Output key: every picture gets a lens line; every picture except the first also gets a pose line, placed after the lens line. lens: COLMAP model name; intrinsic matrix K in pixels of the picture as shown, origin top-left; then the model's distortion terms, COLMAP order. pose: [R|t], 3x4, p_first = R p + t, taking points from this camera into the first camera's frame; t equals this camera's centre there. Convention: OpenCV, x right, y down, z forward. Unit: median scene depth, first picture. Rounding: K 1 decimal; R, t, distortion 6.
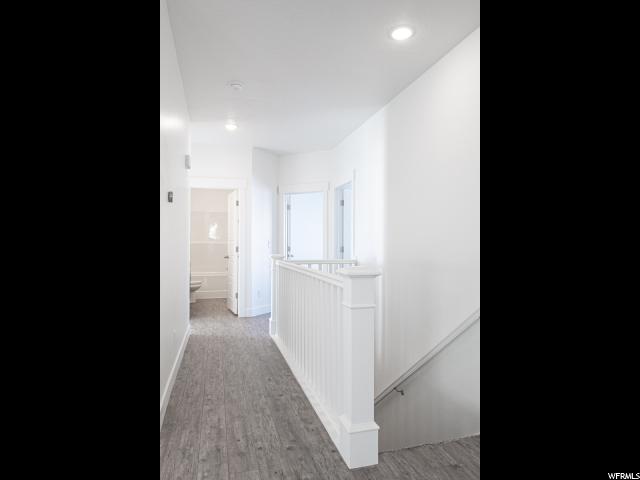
lens RADIAL K [[363.8, 0, 320.0], [0, 363.8, 240.0], [0, 0, 1]] dist [-0.001872, -0.000307]
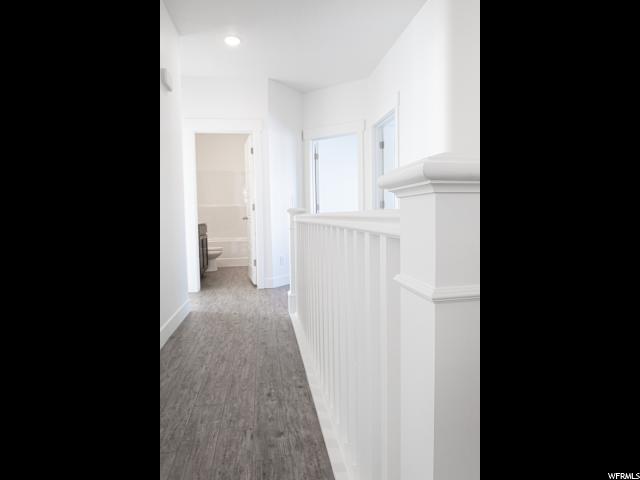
lens RADIAL K [[363.8, 0, 320.0], [0, 363.8, 240.0], [0, 0, 1]] dist [-0.001872, -0.000307]
pose [[0.994416, -0.012339, -0.104806, 0.009461], [0.021535, 0.995970, 0.087063, 0.038025], [0.103310, -0.088834, 0.990674, 0.235040]]
